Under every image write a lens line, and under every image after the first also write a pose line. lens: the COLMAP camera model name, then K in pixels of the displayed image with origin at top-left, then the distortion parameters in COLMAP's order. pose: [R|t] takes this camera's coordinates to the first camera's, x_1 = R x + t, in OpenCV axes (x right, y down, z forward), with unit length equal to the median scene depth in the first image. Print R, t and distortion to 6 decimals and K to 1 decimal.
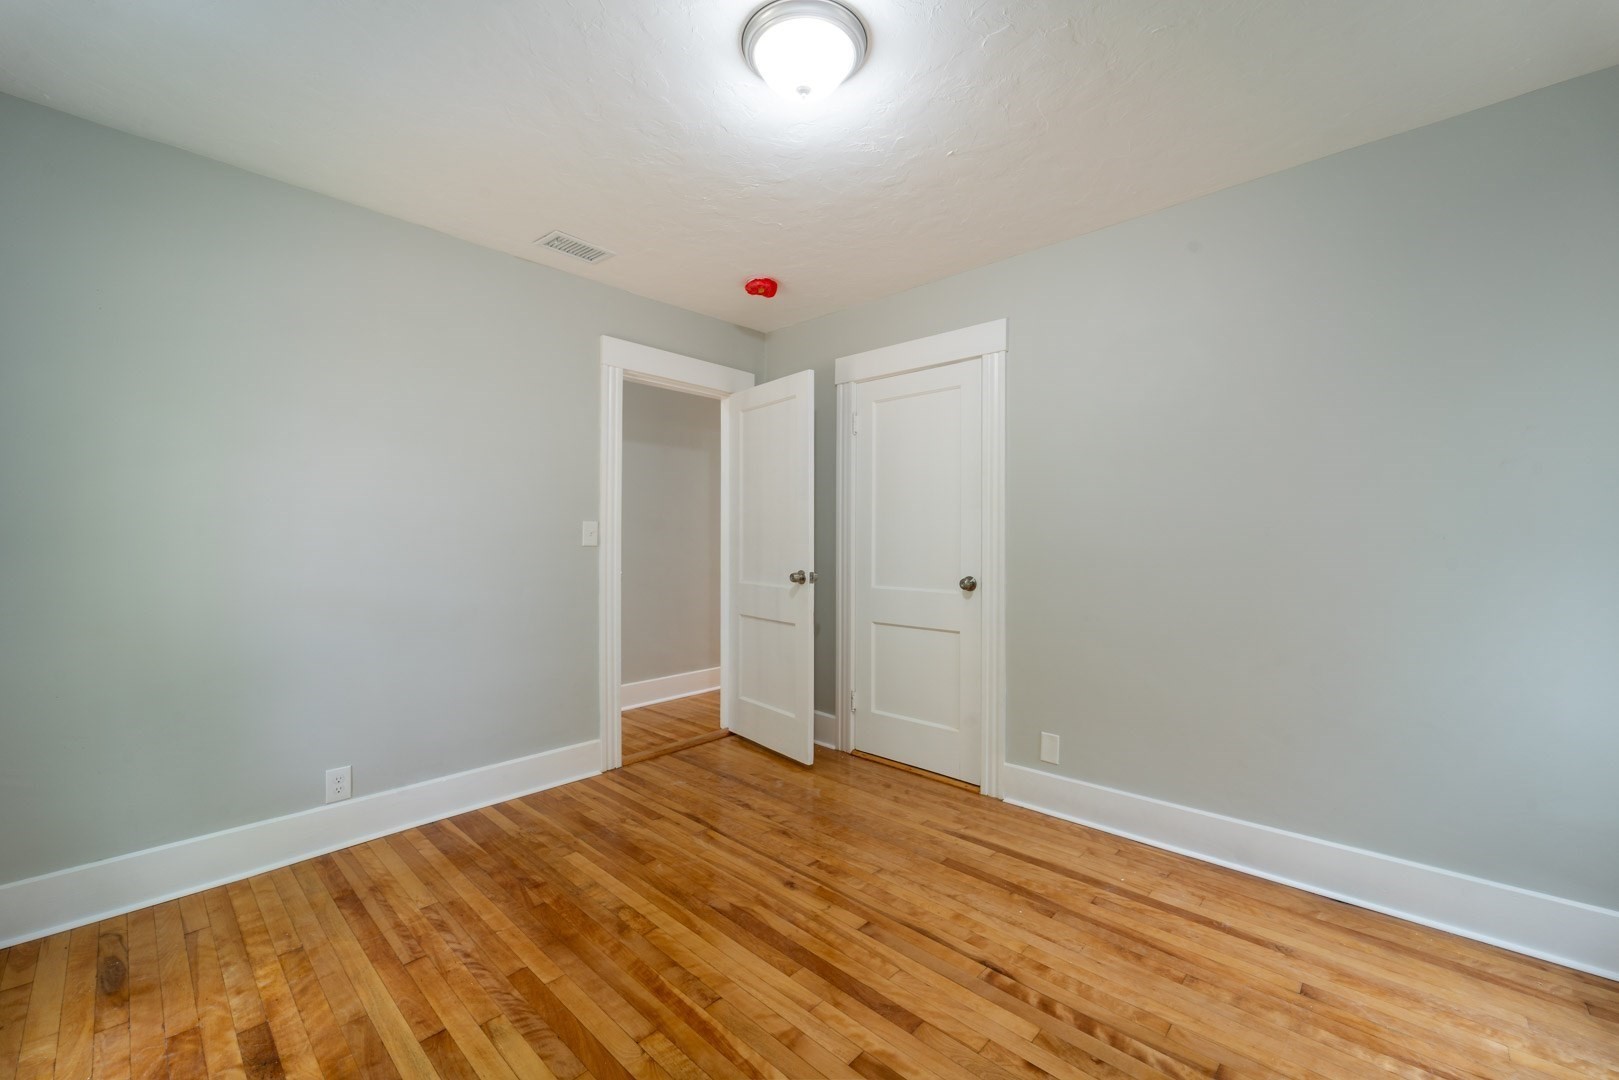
lens RADIAL K [[644.3, 0, 809.9], [0, 644.3, 537.6], [0, 0, 1]] dist [0.001510, -0.000462]
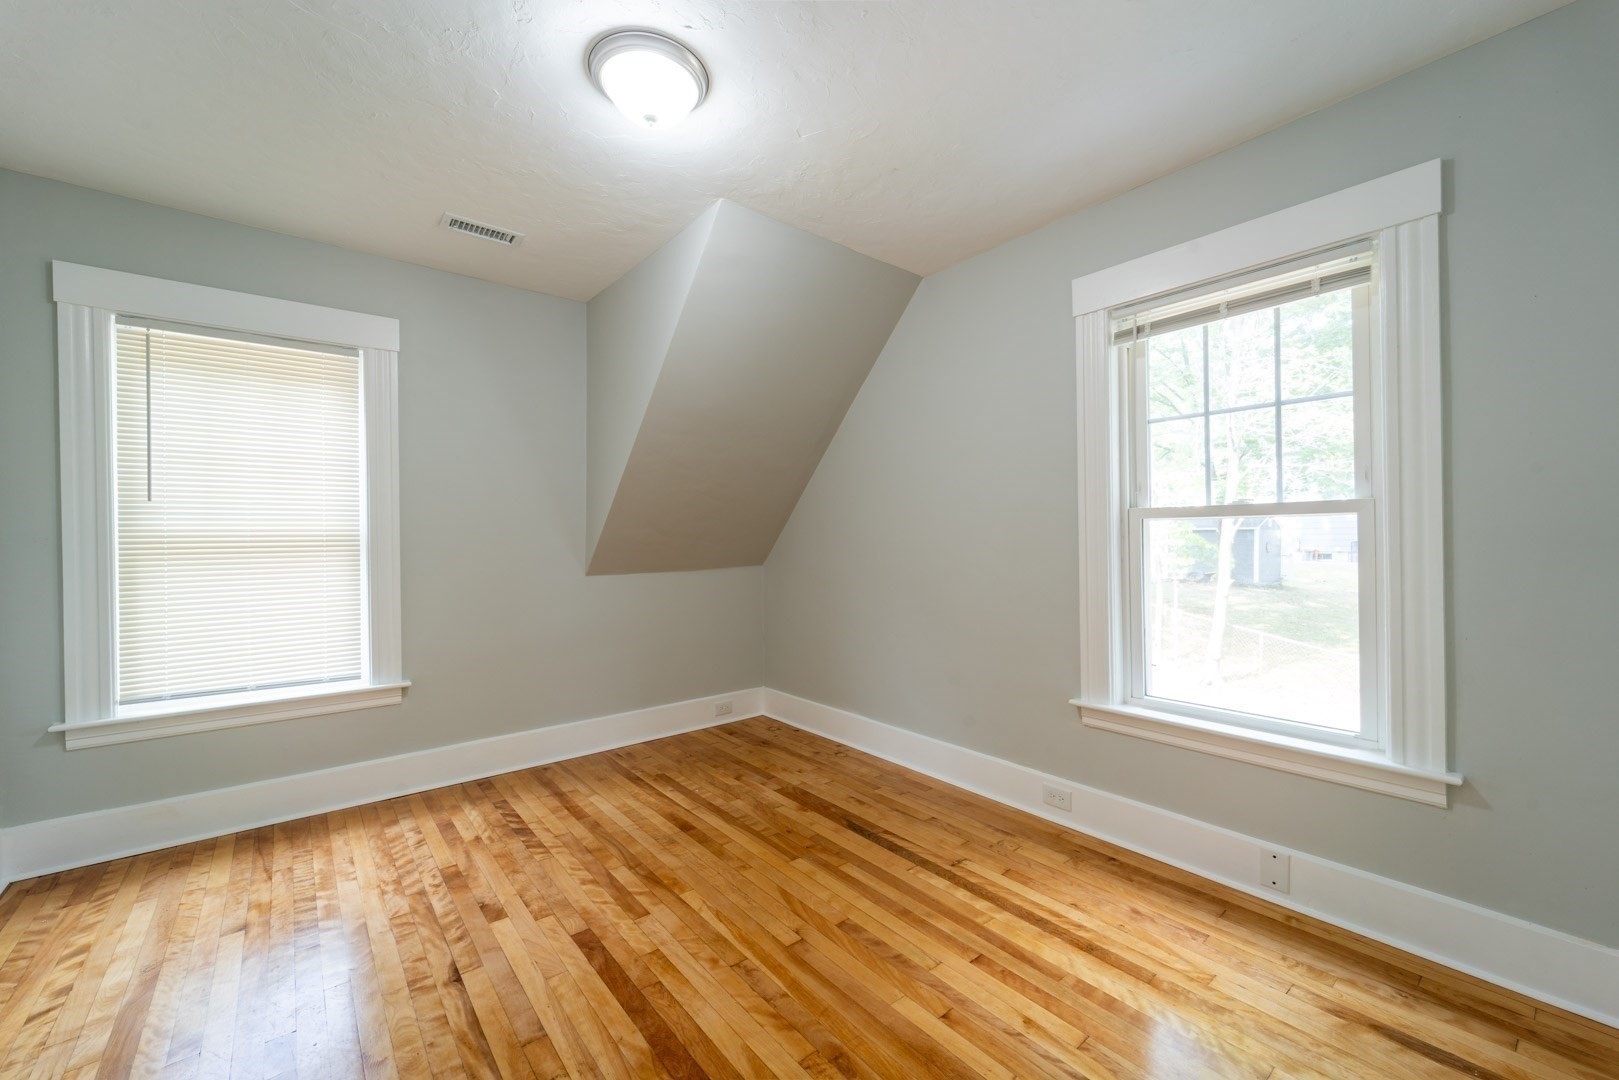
lens RADIAL K [[644.3, 0, 809.9], [0, 644.3, 537.6], [0, 0, 1]] dist [0.001510, -0.000462]
pose [[-0.989691, 0.013919, 0.142543, -0.440801], [0.014775, 0.999879, 0.004949, 0.006132], [-0.142457, 0.007004, -0.989776, 2.090524]]
